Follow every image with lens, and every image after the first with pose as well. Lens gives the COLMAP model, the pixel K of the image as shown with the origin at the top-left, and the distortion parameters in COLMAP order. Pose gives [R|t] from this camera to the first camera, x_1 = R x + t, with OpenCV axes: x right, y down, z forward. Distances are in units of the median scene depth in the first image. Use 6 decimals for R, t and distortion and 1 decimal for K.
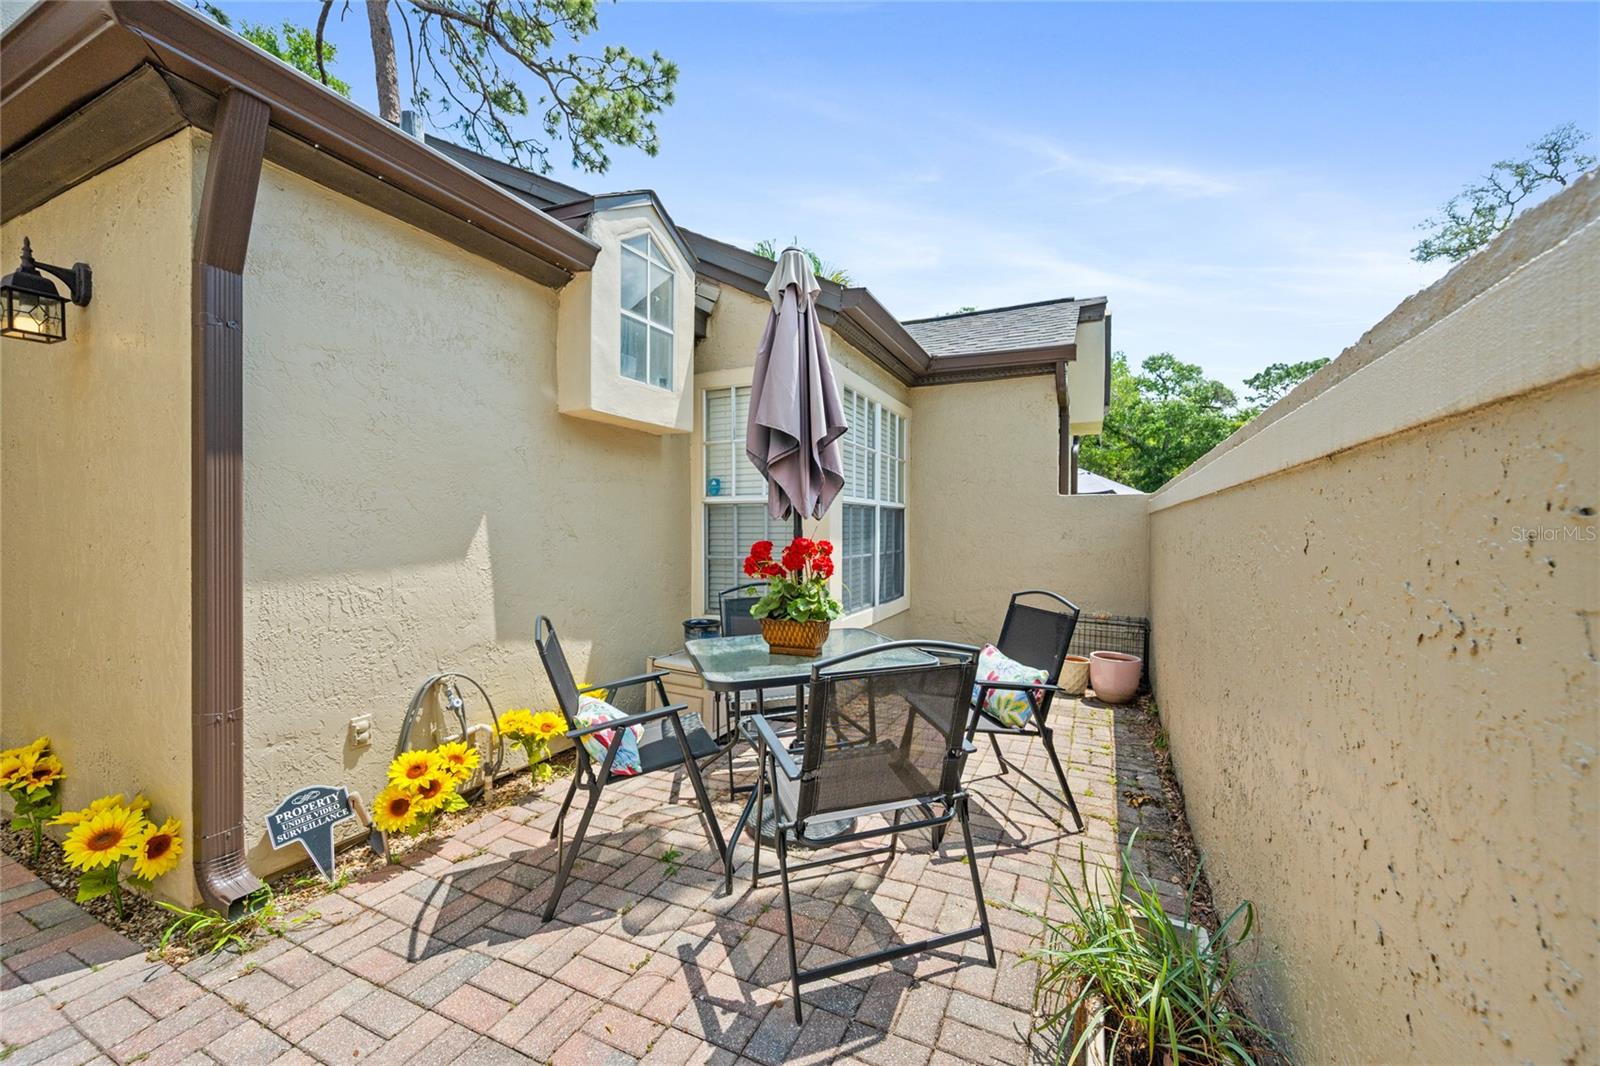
lens RADIAL K [[623.8, 0, 807.1], [0, 623.8, 532.4], [0, 0, 1]] dist [-0.003799, 0.000311]
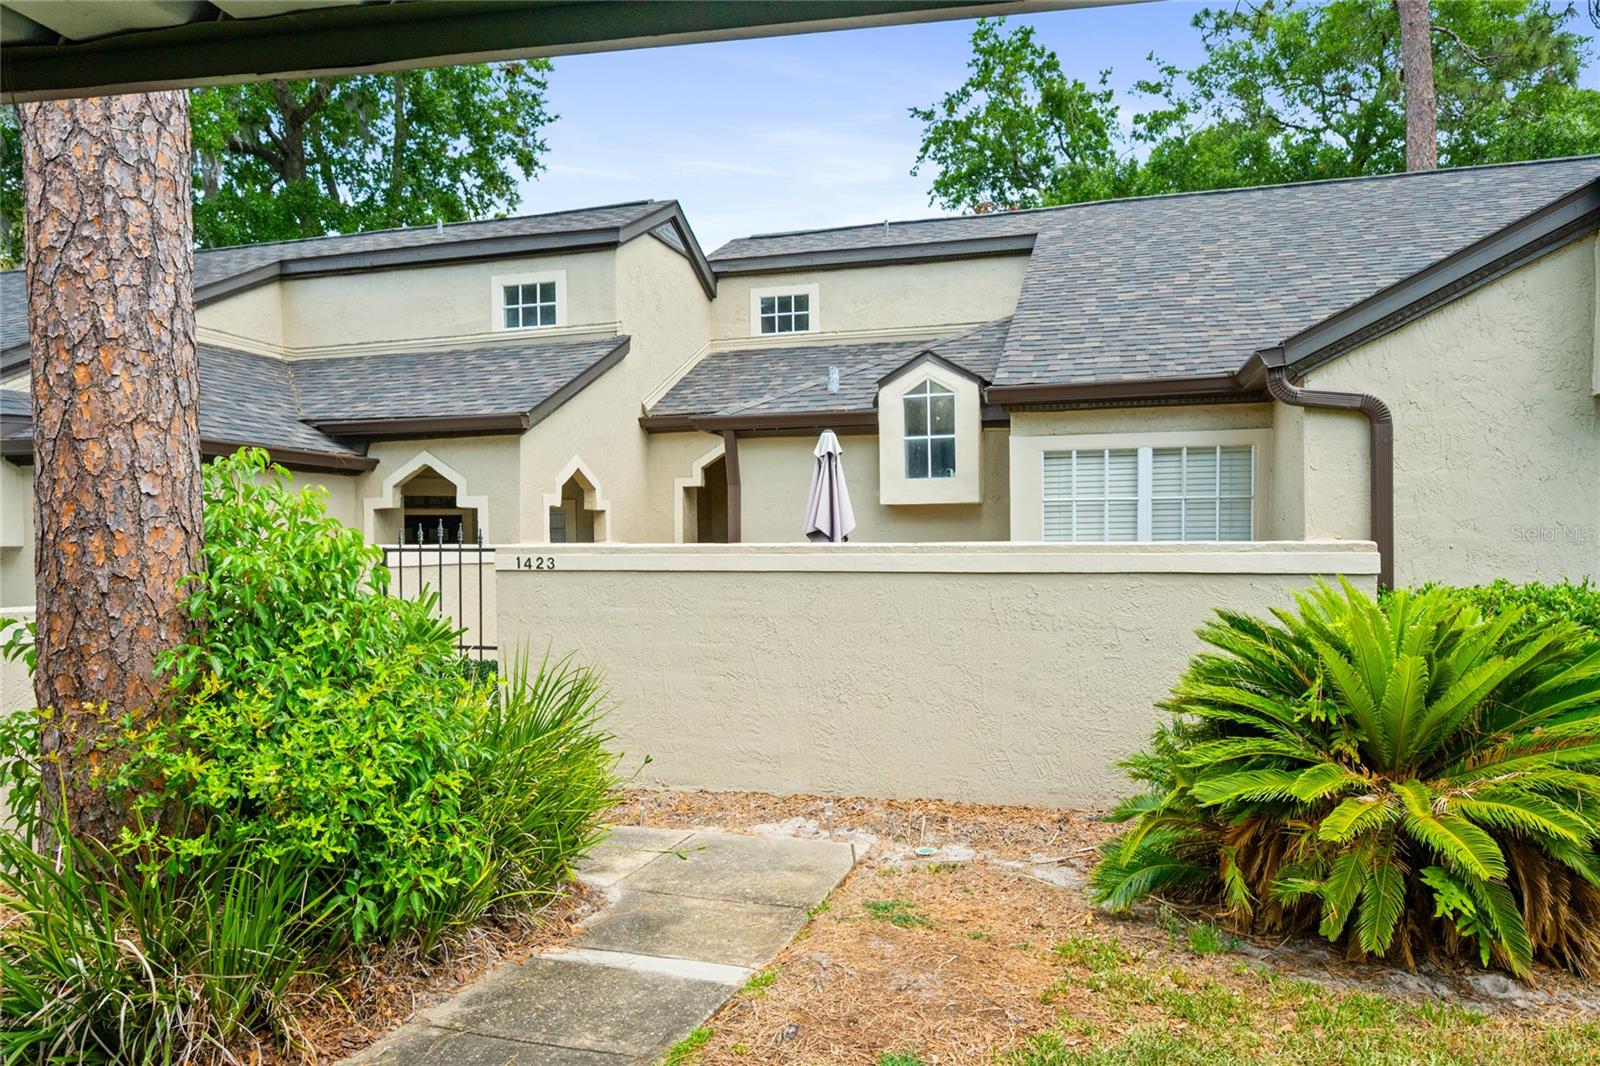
lens RADIAL K [[1067.2, 0, 800.0], [0, 1067.2, 533.0], [0, 0, 1]] dist [0.013399, 0.001485]
pose [[0.133936, -0.007522, -0.990961, 3.530904], [-0.000512, 0.999971, -0.007660, -0.132175], [0.990990, 0.001533, 0.133928, 0.538868]]
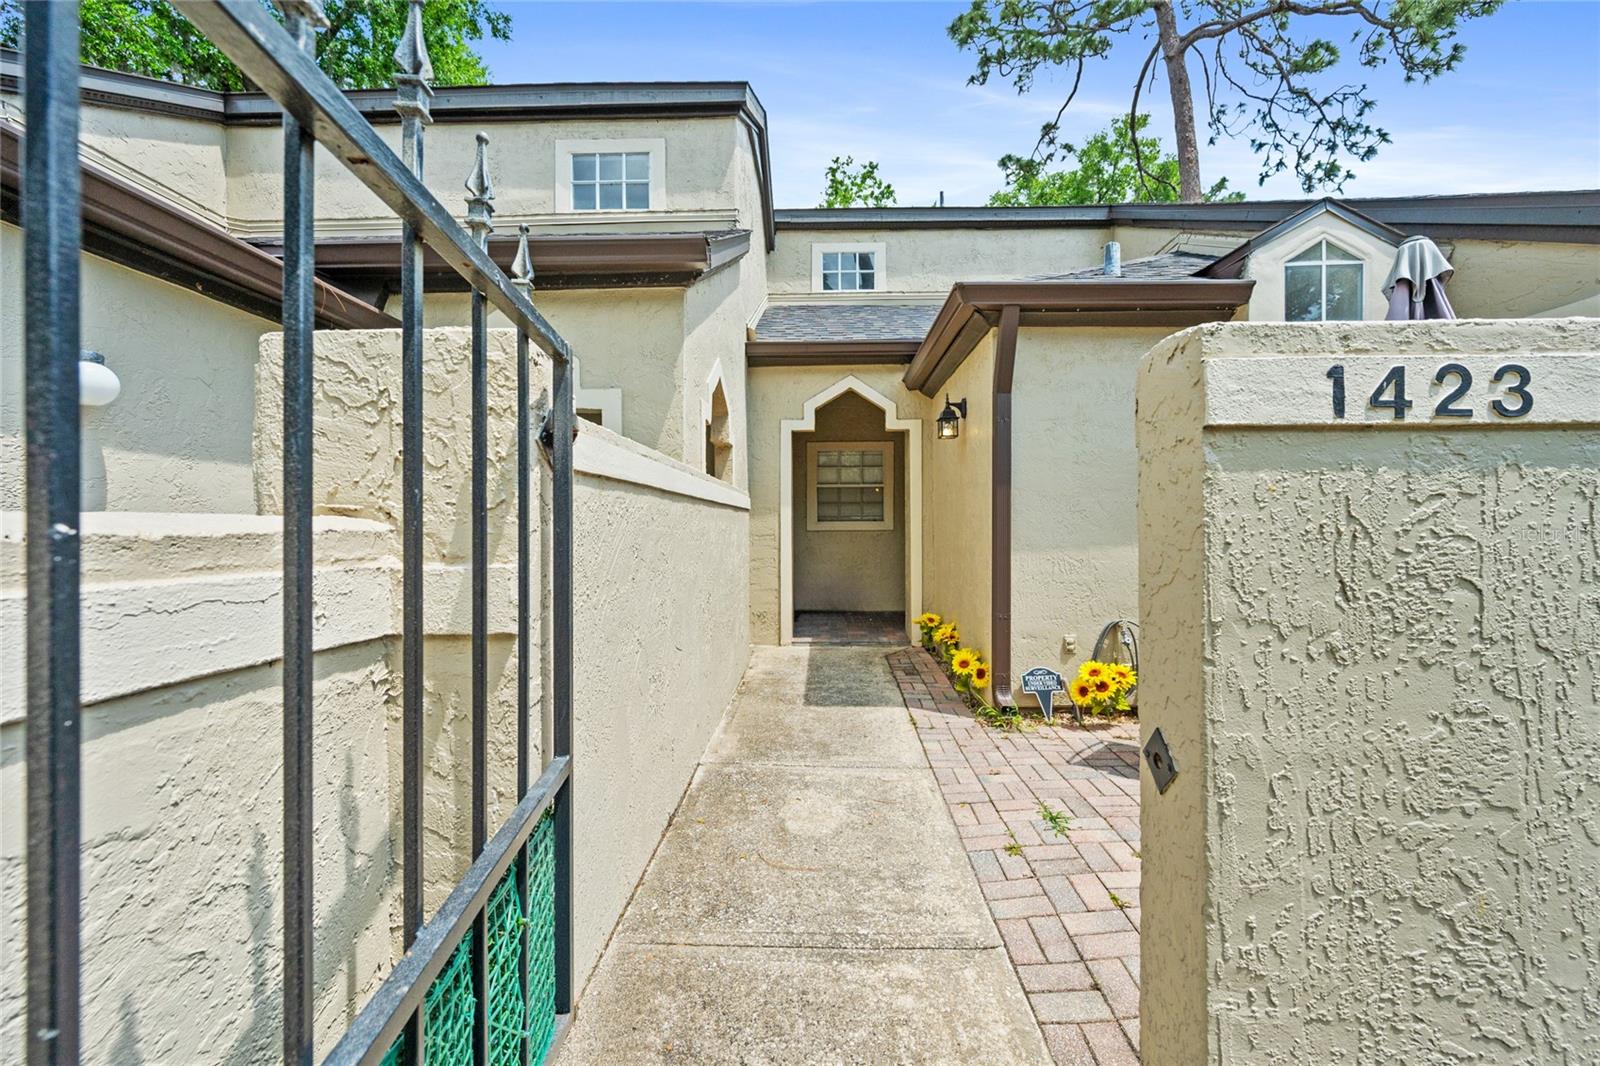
lens RADIAL K [[635.0, 0, 807.8], [0, 635.0, 523.8], [0, 0, 1]] dist [-0.000699, -0.000054]
pose [[0.388545, -0.008971, -0.921386, 0.598544], [-0.003510, 0.999931, -0.011216, 0.019917], [0.921423, 0.007592, 0.388487, -0.318899]]
